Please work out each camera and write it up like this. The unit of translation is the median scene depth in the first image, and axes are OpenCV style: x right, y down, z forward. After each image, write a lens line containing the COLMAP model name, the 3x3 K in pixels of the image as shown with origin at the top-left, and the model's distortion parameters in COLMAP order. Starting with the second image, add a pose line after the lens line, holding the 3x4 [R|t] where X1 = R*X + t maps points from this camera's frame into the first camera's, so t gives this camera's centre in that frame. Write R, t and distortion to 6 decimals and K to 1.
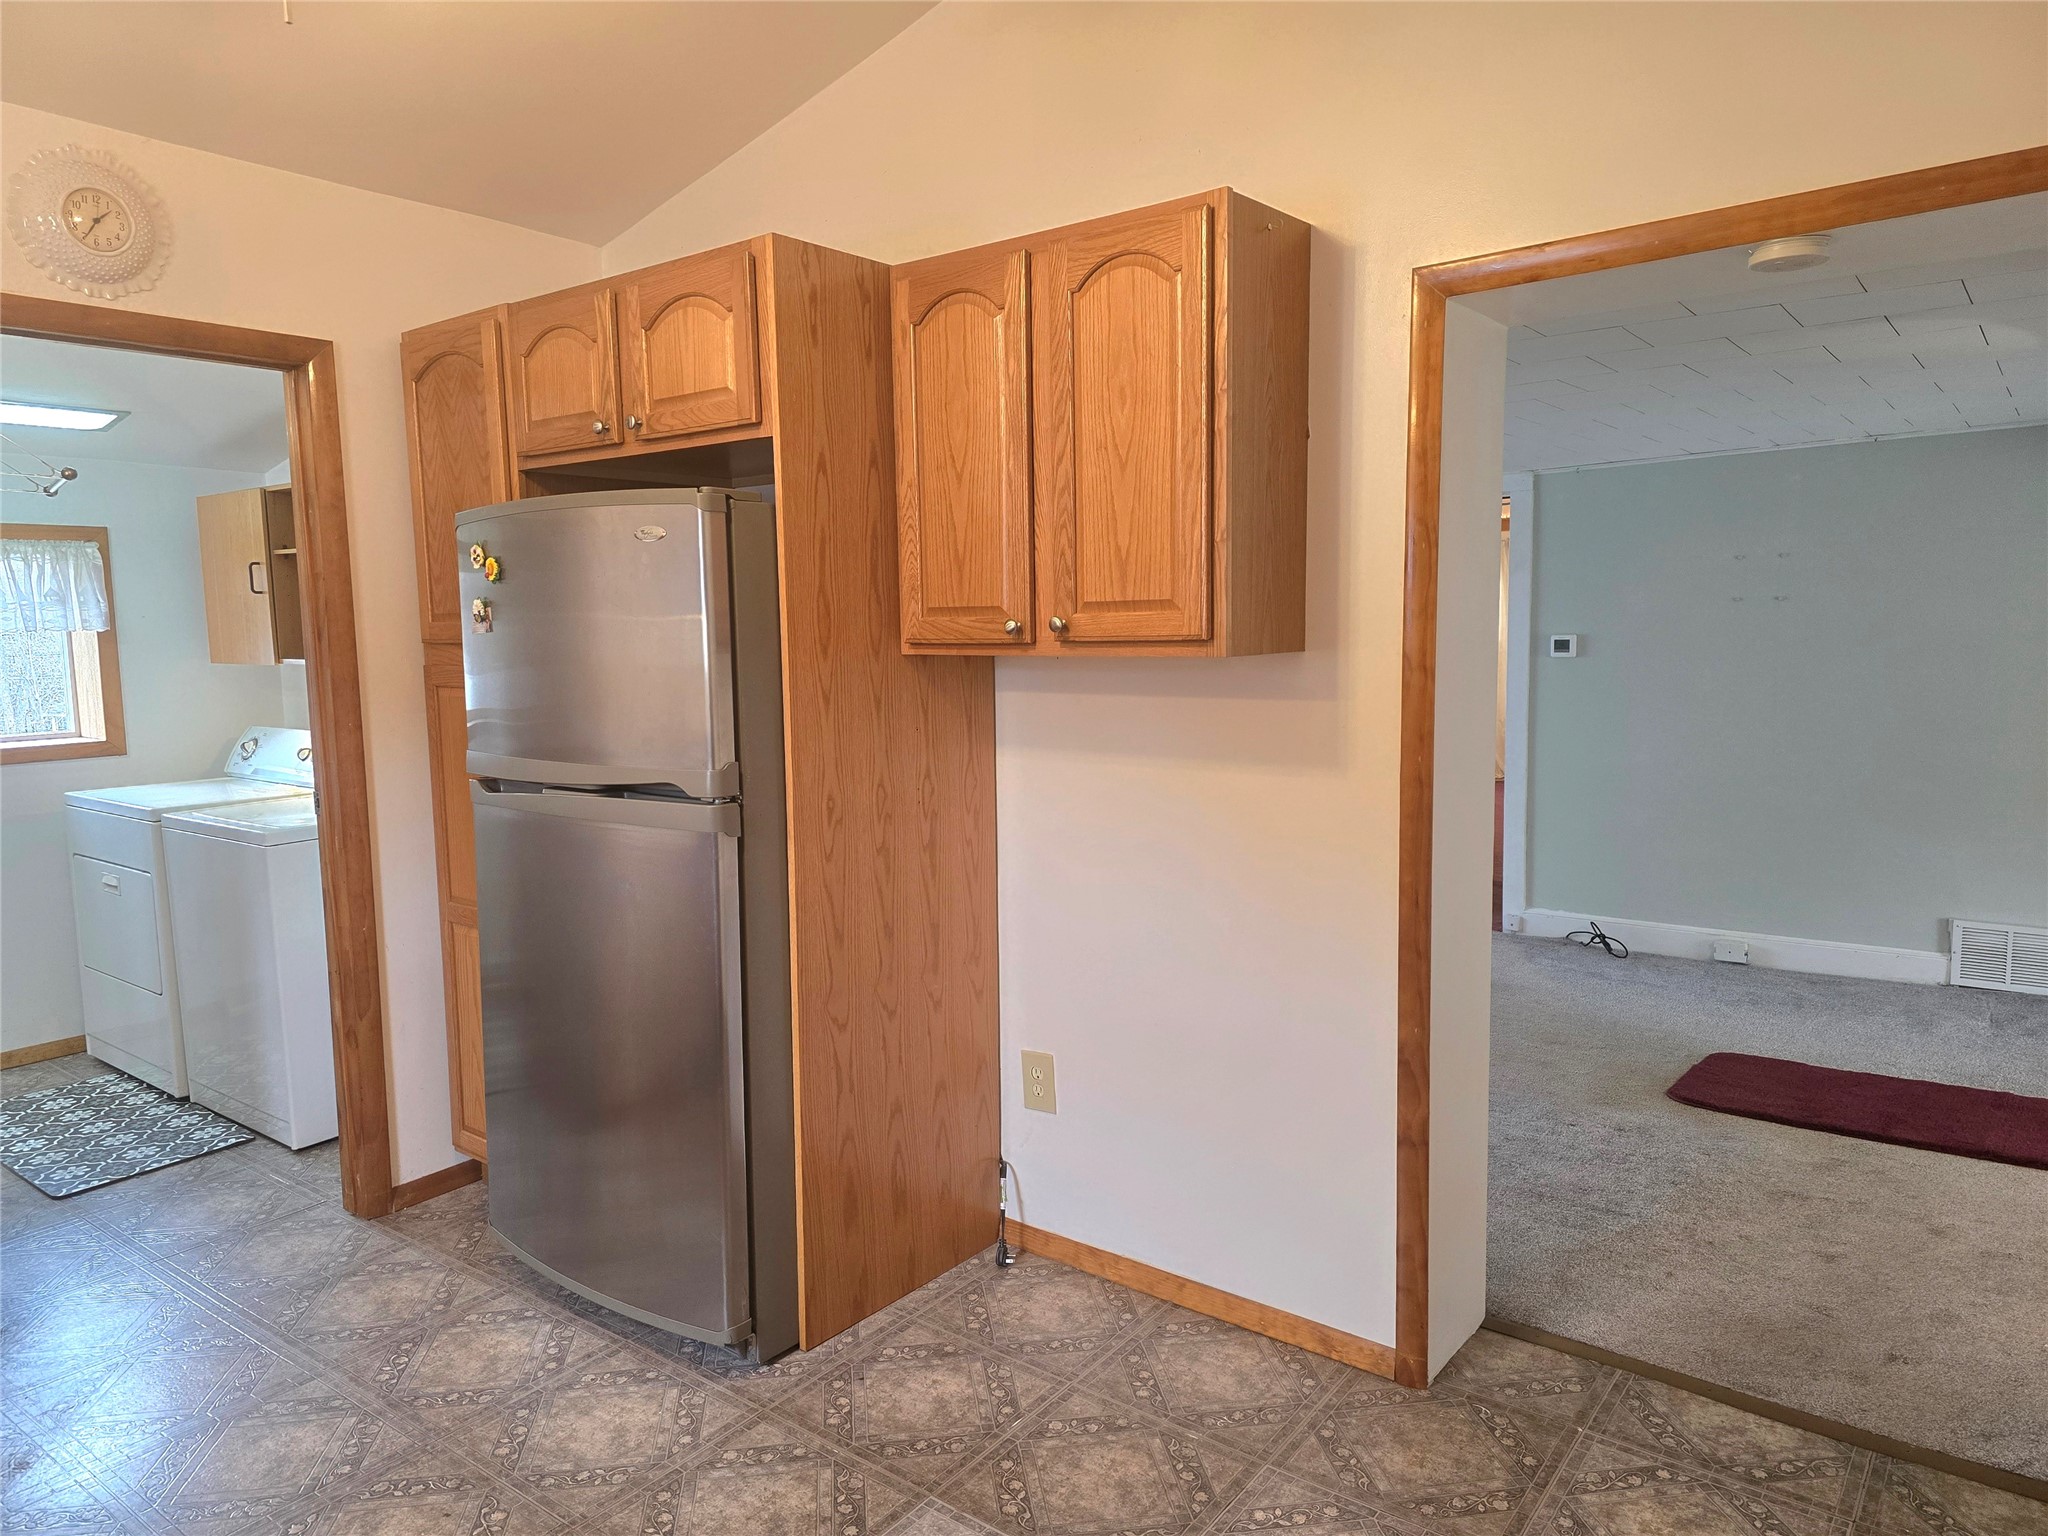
lens RADIAL K [[1385.2, 0, 1024.0], [0, 1385.2, 768.0], [0, 0, 1]] dist [0.052529, -0.050906]
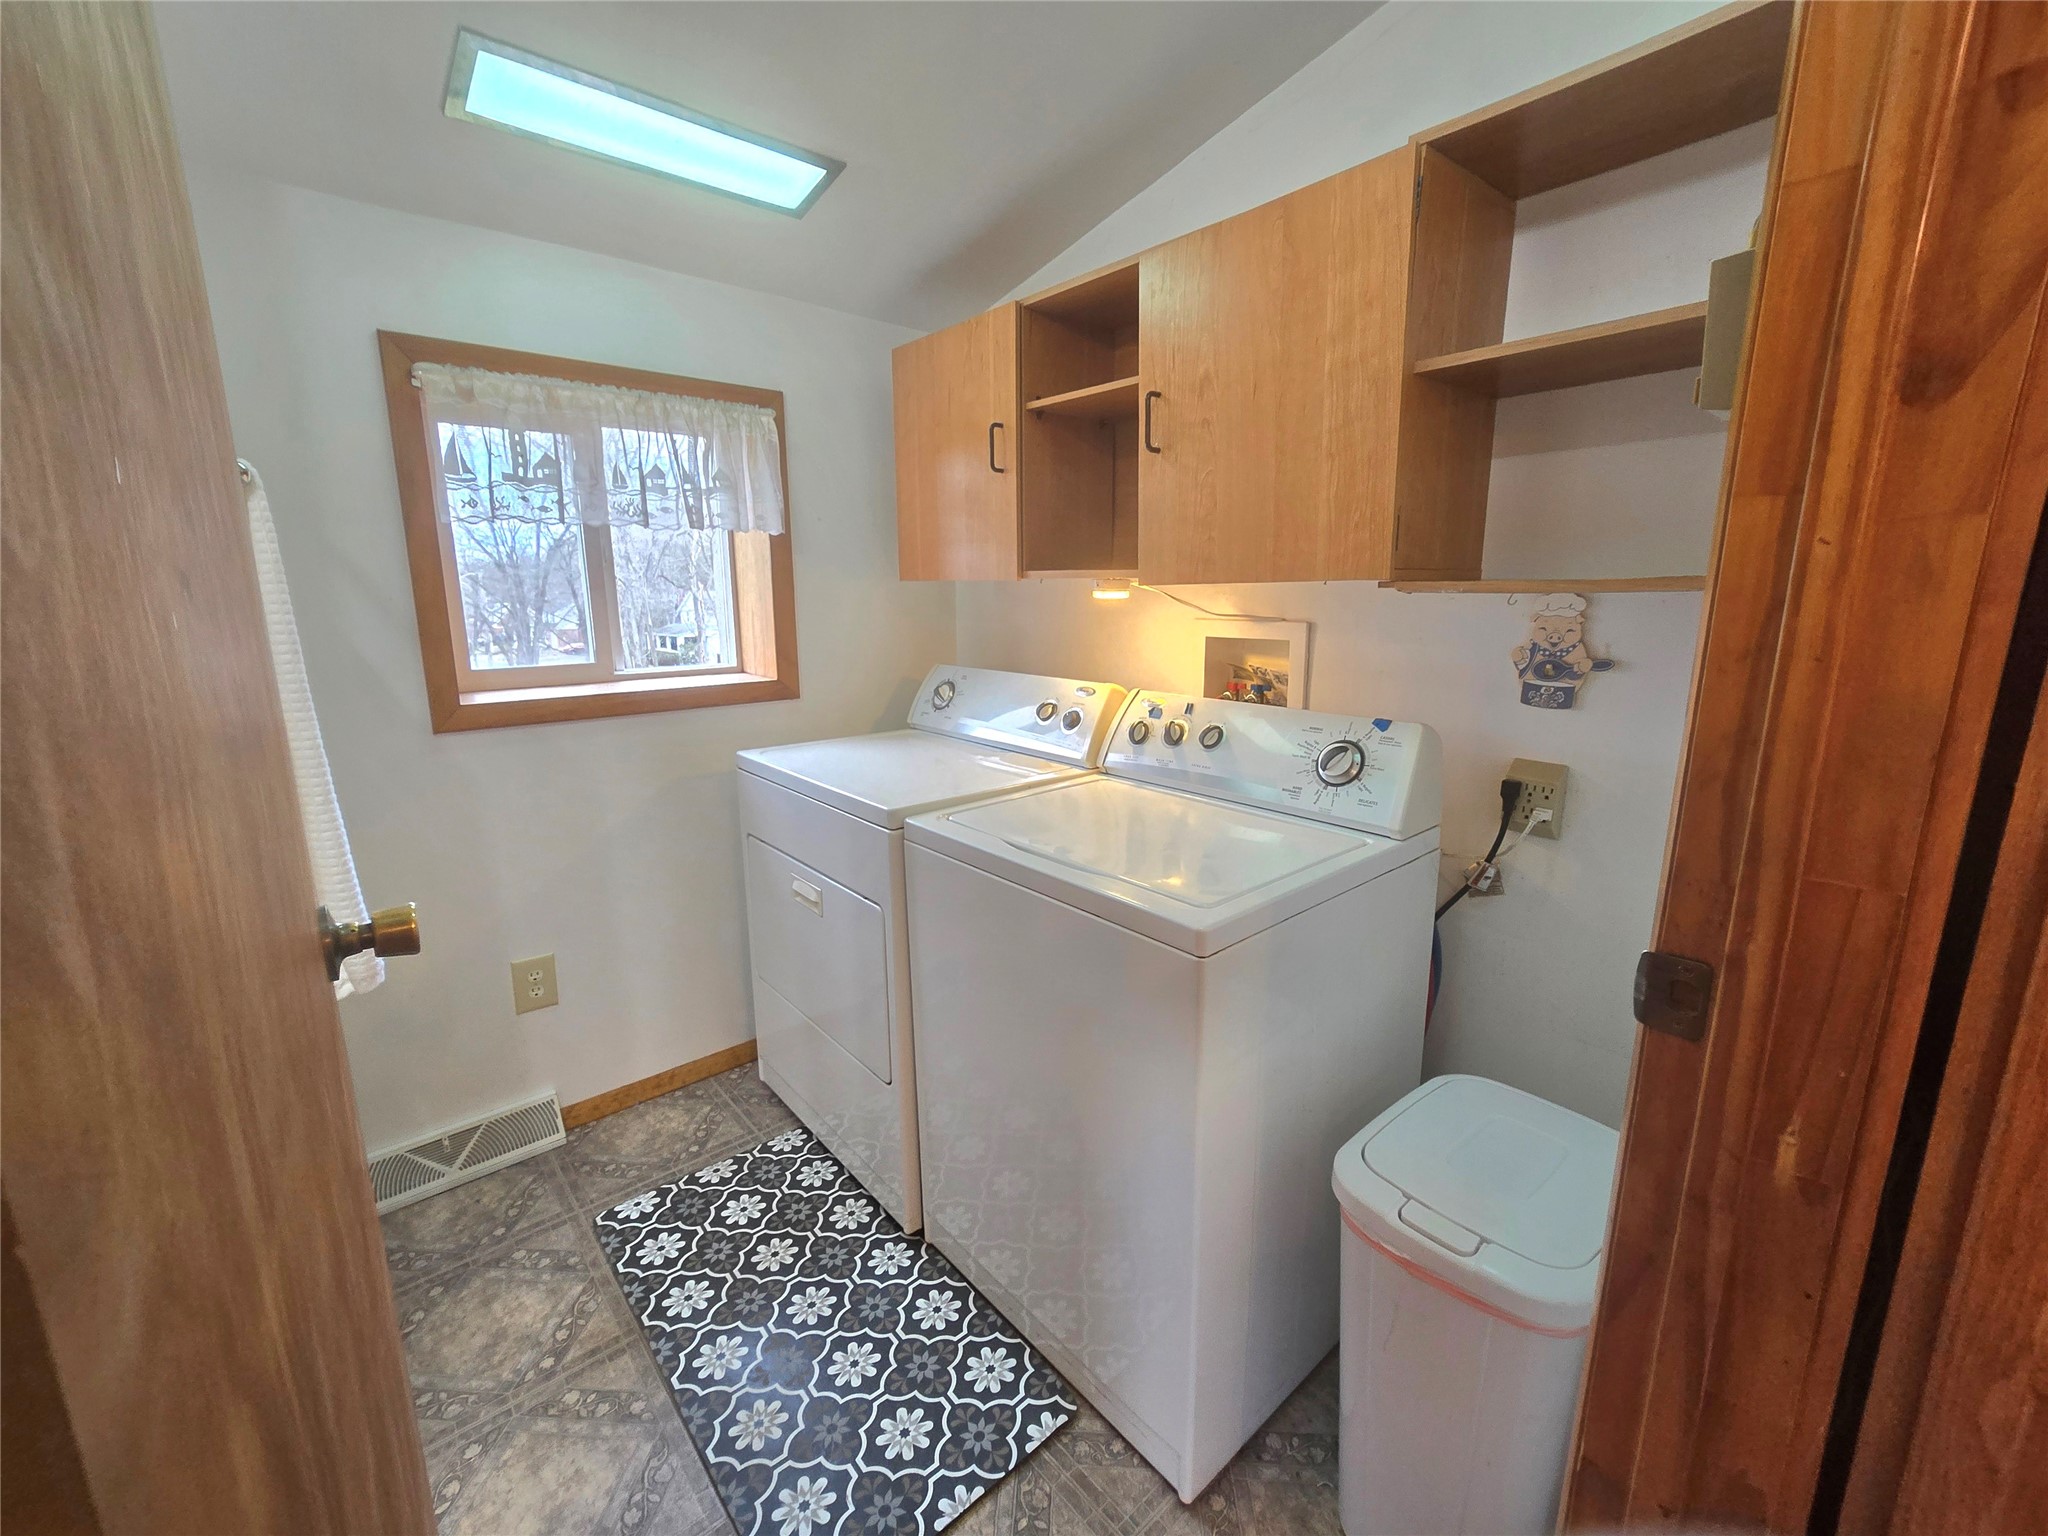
lens RADIAL K [[834.9, 0, 1016.8], [0, 834.9, 753.4], [0, 0, 1]] dist [-0.002344, -0.000116]
pose [[0.979660, 0.050147, -0.194296, -0.444749], [-0.032001, 0.994921, 0.095435, -0.028222], [0.198095, -0.087277, 0.976289, 0.587899]]
